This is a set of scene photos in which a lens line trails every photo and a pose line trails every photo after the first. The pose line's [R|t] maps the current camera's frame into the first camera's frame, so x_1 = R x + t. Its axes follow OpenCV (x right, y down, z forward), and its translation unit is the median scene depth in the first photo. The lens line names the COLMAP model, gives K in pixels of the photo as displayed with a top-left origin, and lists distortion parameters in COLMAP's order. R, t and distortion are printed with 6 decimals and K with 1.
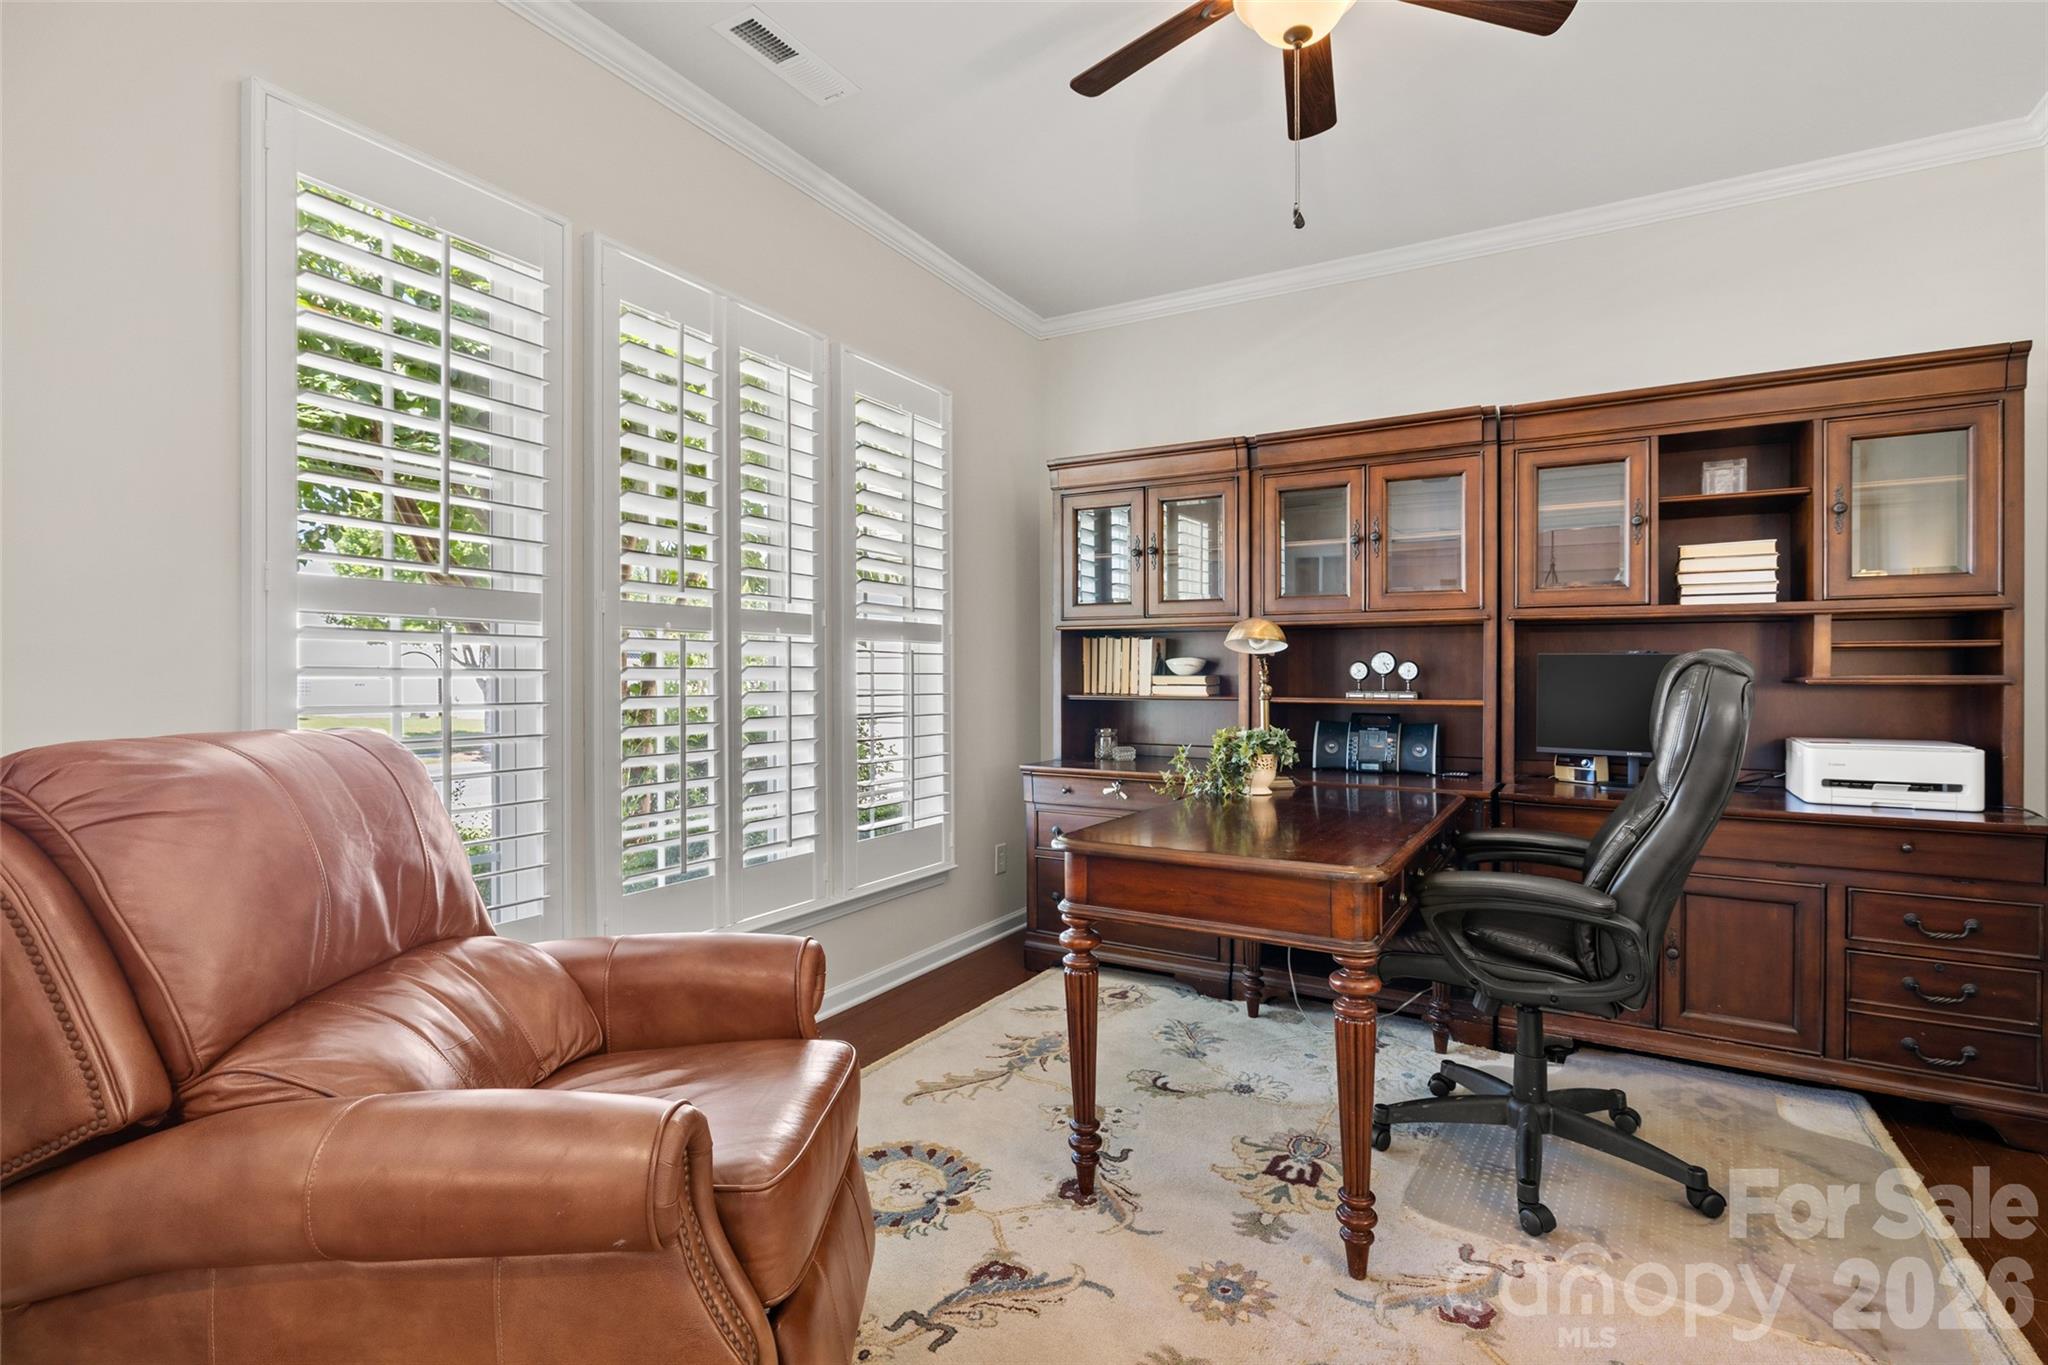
lens RADIAL K [[981.9, 0, 1004.1], [0, 981.9, 670.4], [0, 0, 1]] dist [-0.009869, 0.003779]
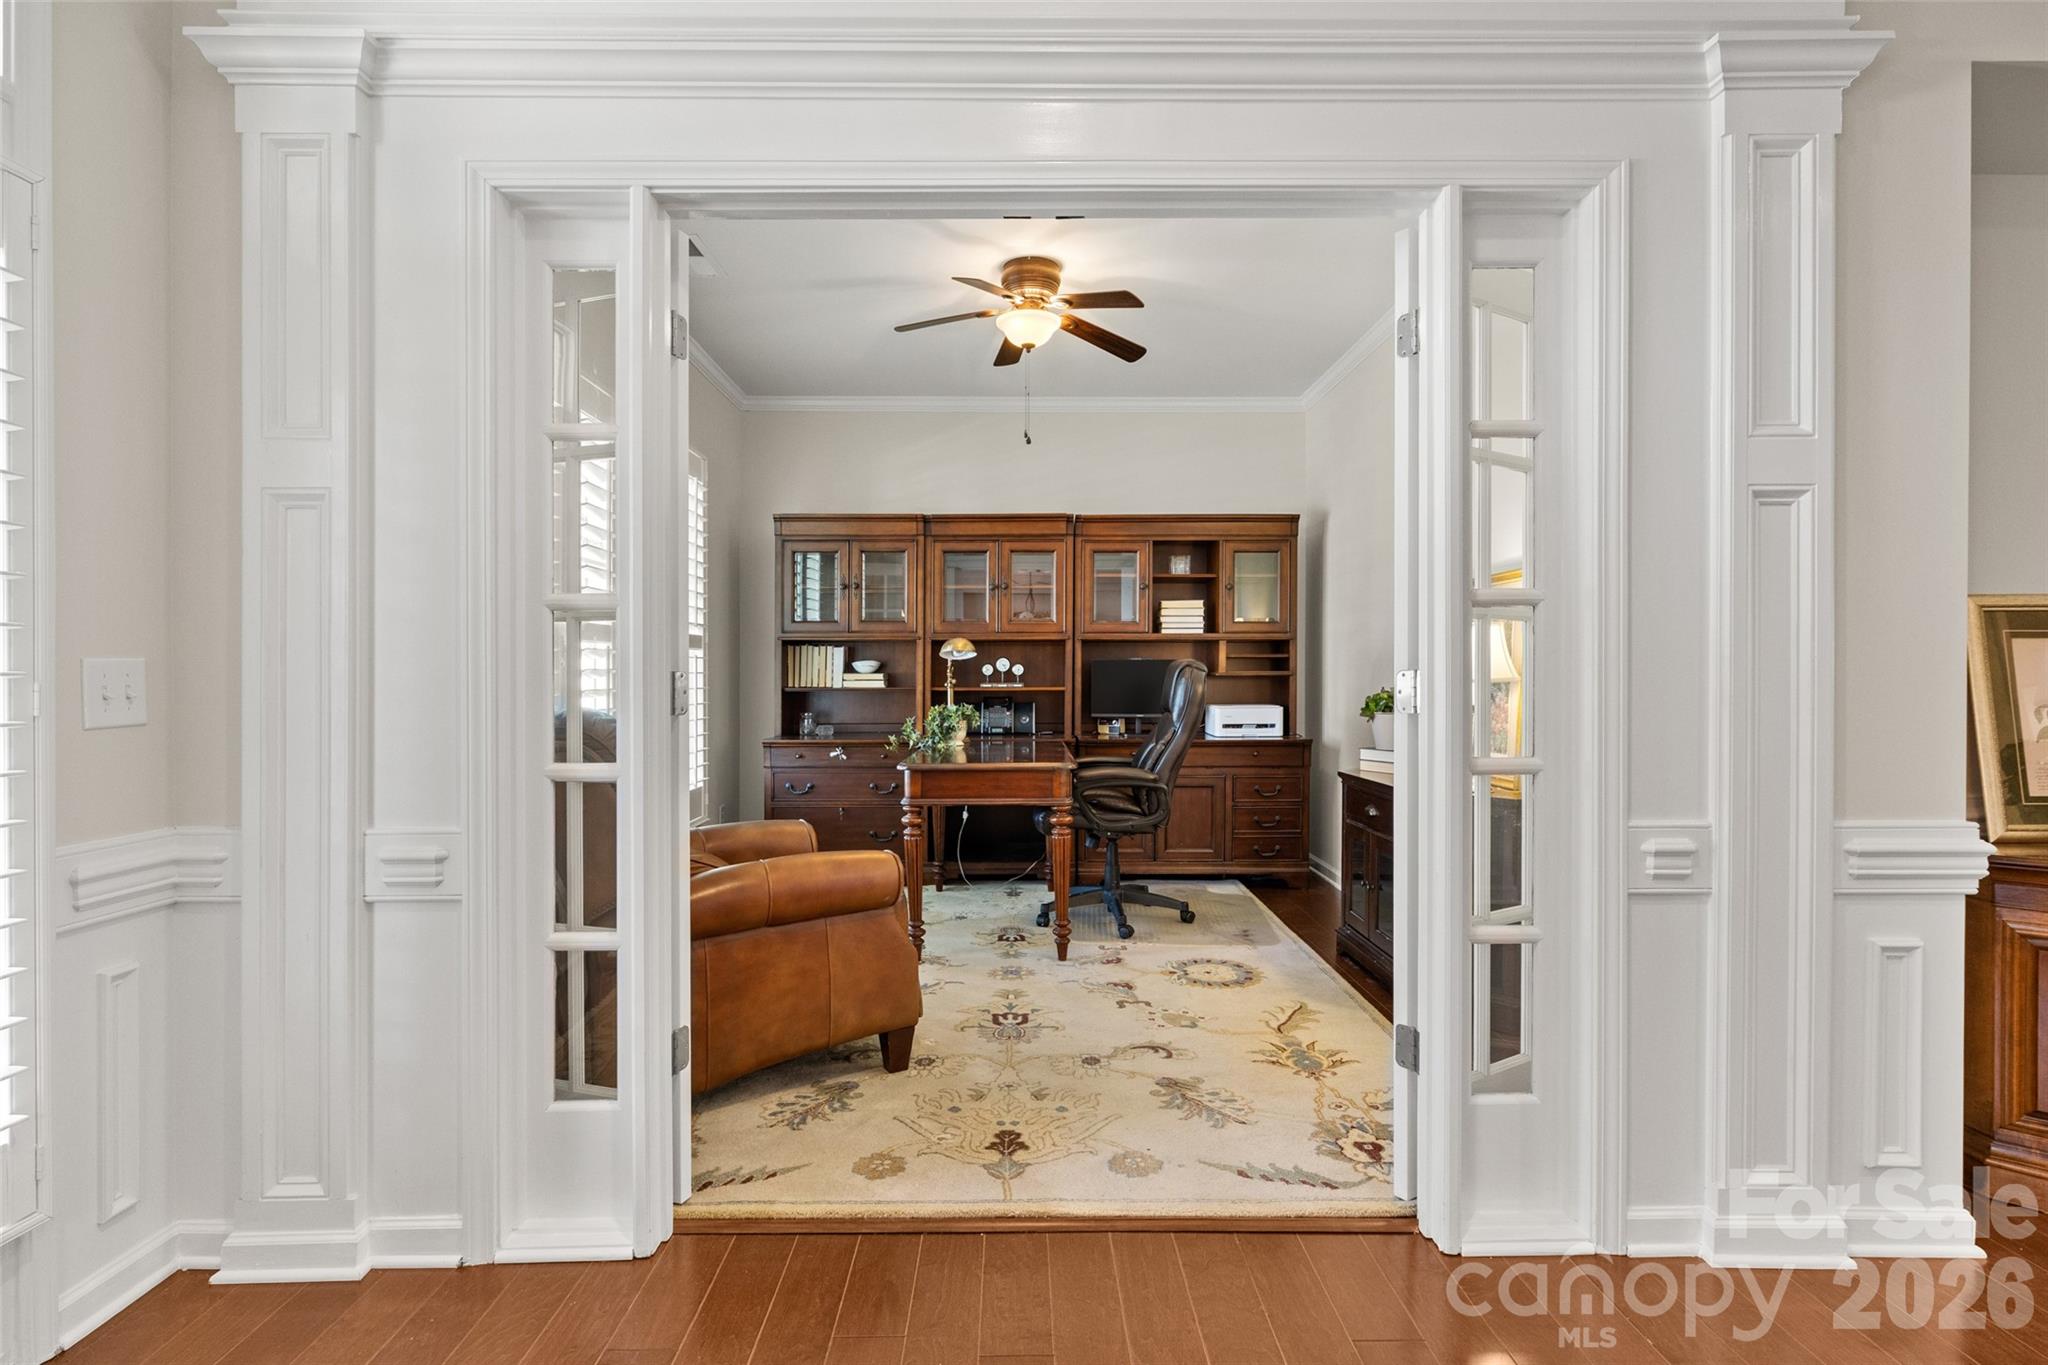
lens RADIAL K [[981.9, 0, 1036.7], [0, 981.9, 686.3], [0, 0, 1]] dist [-0.009869, 0.003779]
pose [[0.856880, -0.011562, 0.515385, -0.461614], [0.002394, 0.999827, 0.018450, -0.001872], [-0.515510, -0.014576, 0.856760, -0.460249]]
